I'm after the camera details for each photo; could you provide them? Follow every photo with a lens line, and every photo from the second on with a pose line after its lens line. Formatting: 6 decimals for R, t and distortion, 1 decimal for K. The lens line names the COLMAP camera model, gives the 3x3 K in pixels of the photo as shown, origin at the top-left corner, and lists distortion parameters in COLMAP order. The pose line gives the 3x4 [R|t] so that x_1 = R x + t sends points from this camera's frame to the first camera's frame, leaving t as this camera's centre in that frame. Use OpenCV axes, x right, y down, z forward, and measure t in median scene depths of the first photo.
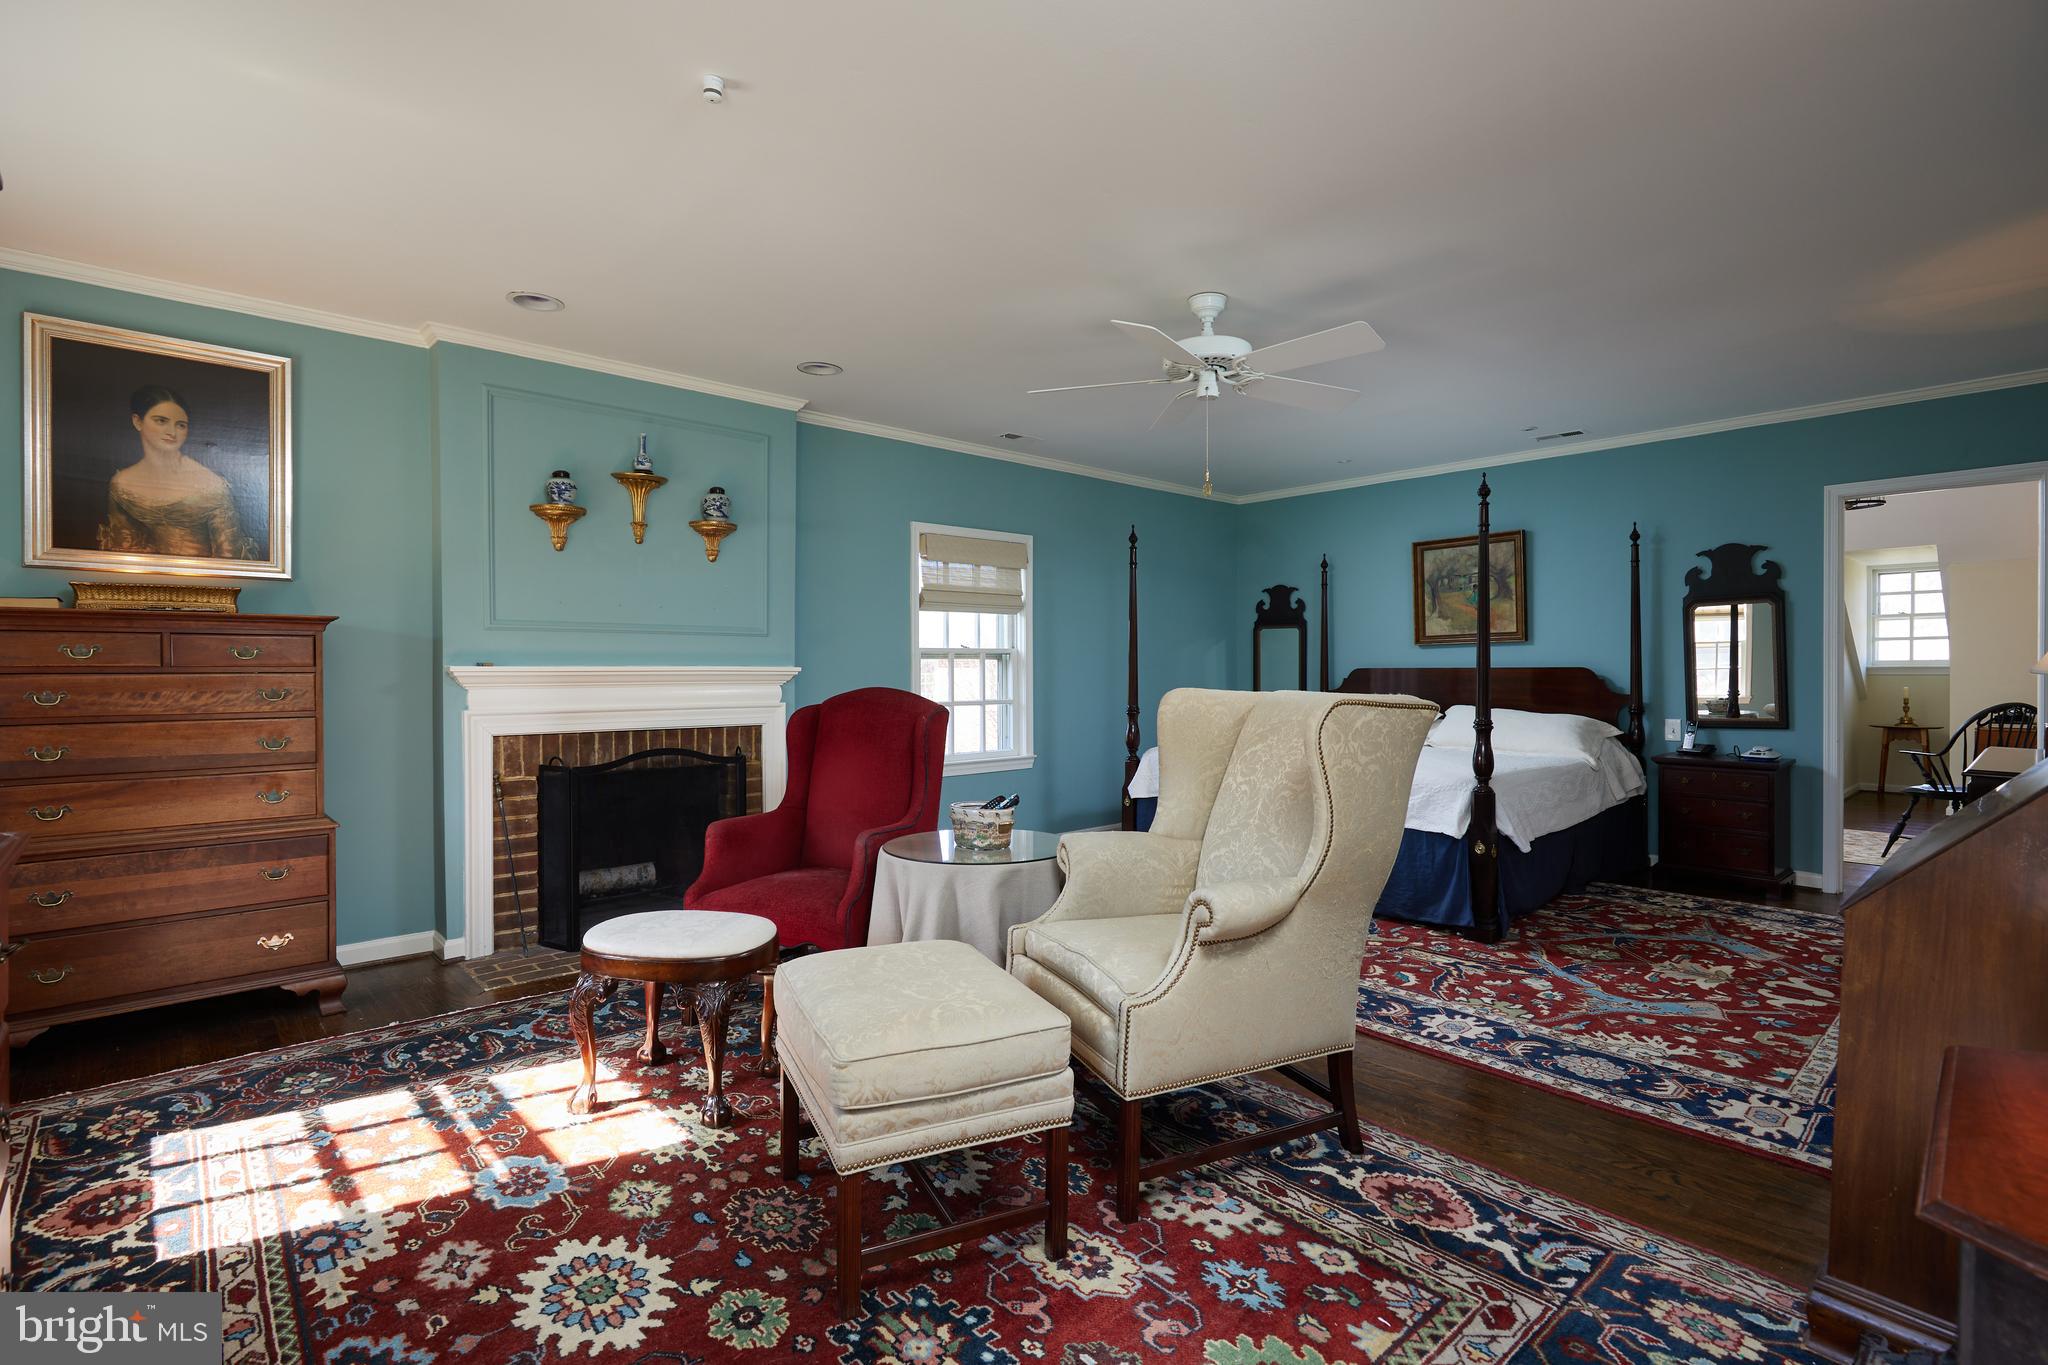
lens RADIAL K [[979.2, 0, 1025.0], [0, 979.2, 678.7], [0, 0, 1]] dist [-0.003842, 0.000185]
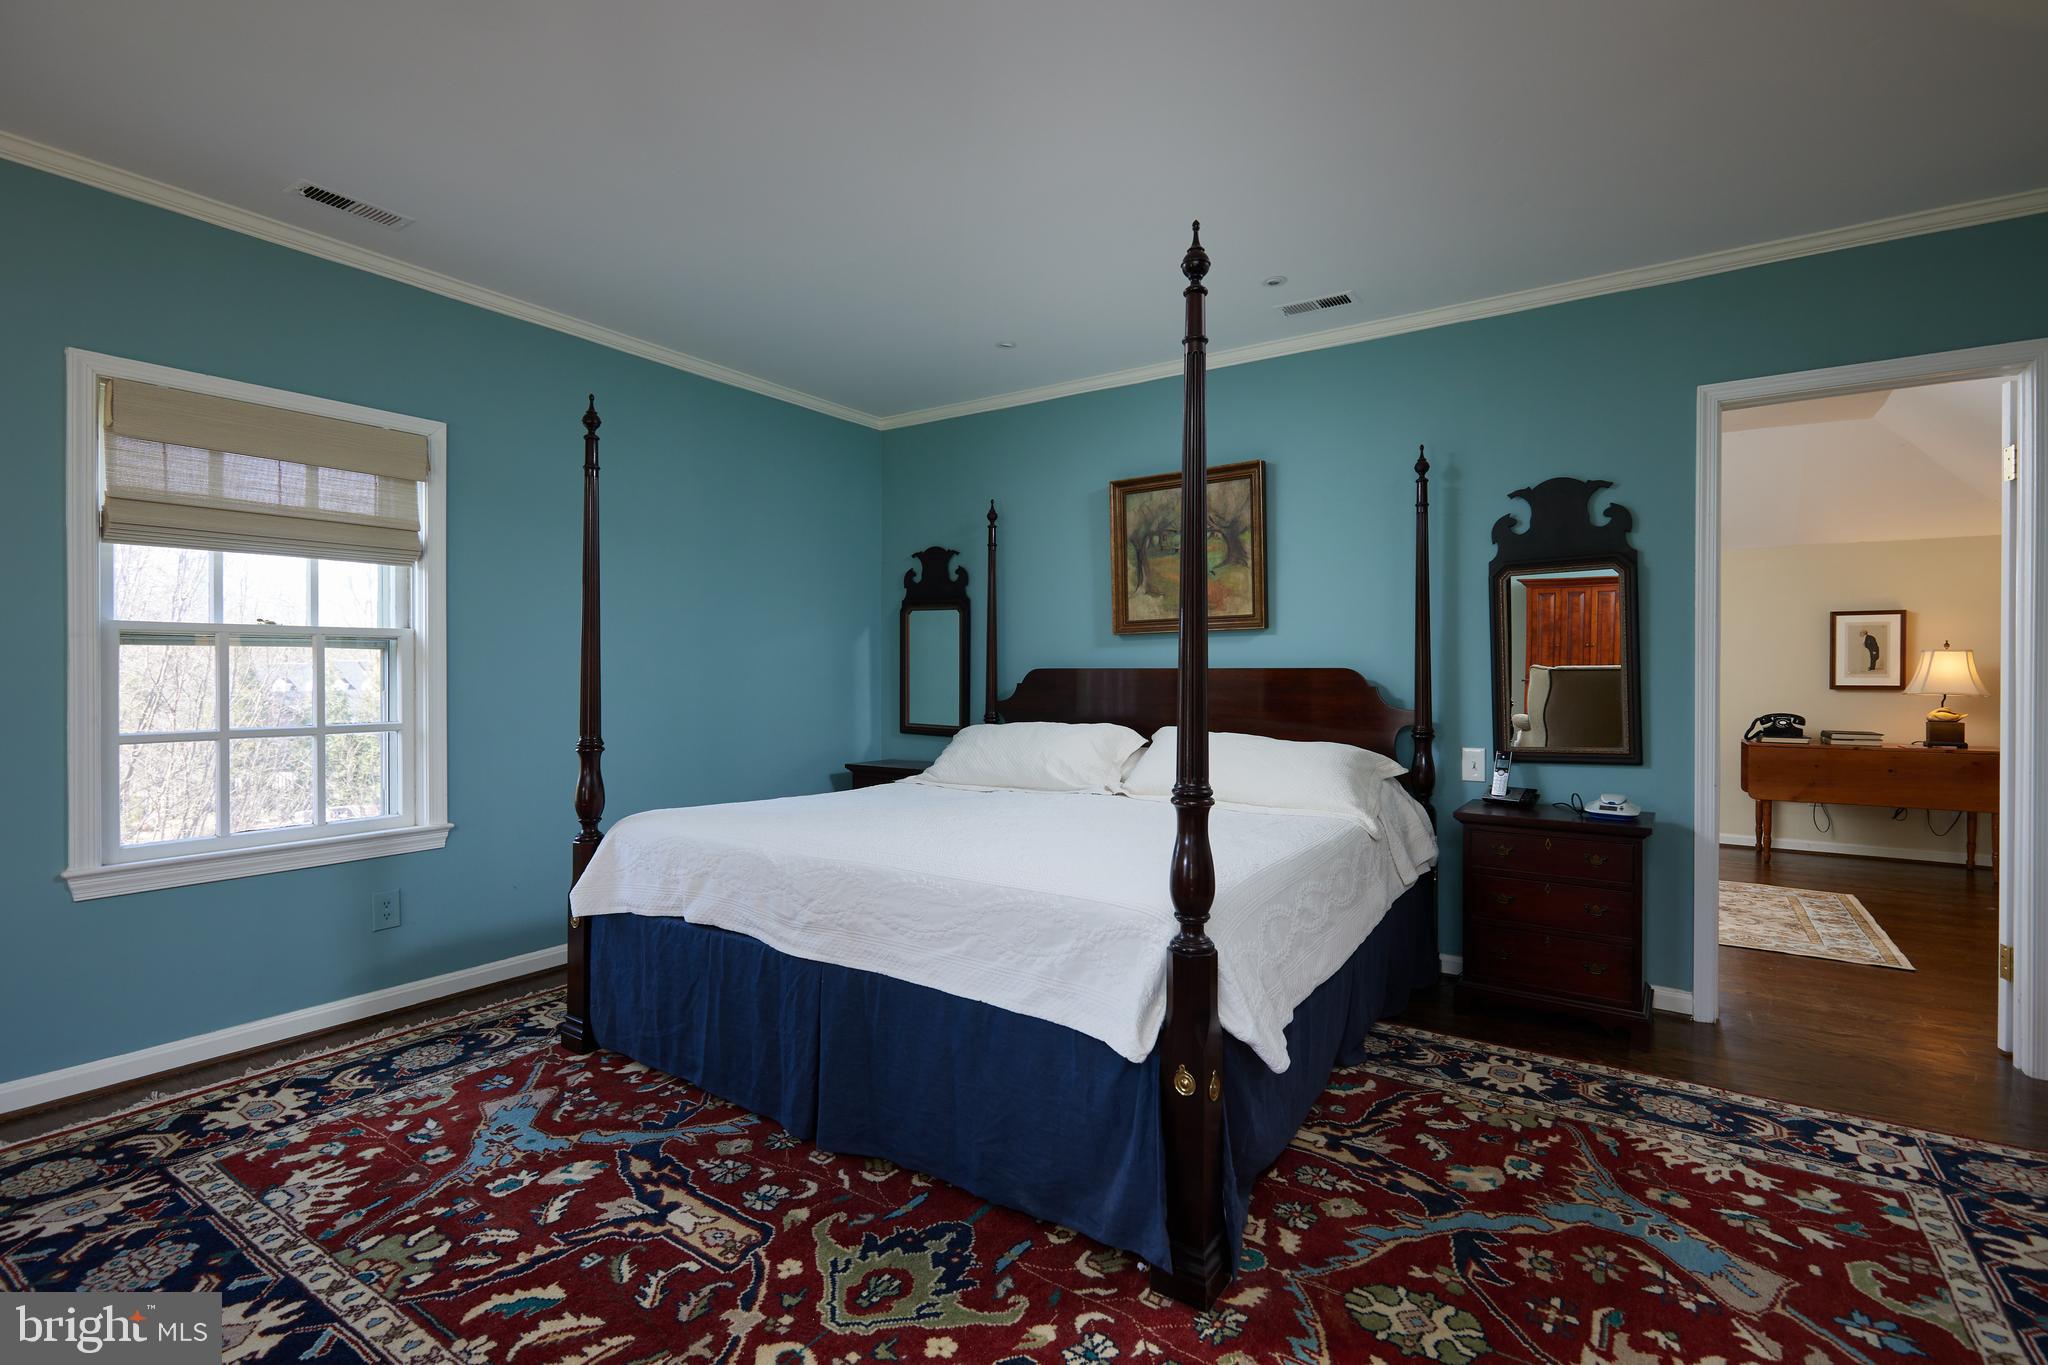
lens RADIAL K [[934.8, 0, 1025.8], [0, 934.8, 677.9], [0, 0, 1]] dist [0.002717, -0.000167]
pose [[0.972201, 0.002562, 0.234133, 0.222900], [-0.002341, 0.999997, -0.001224, -0.003923], [-0.234135, 0.000641, 0.972204, 0.457200]]
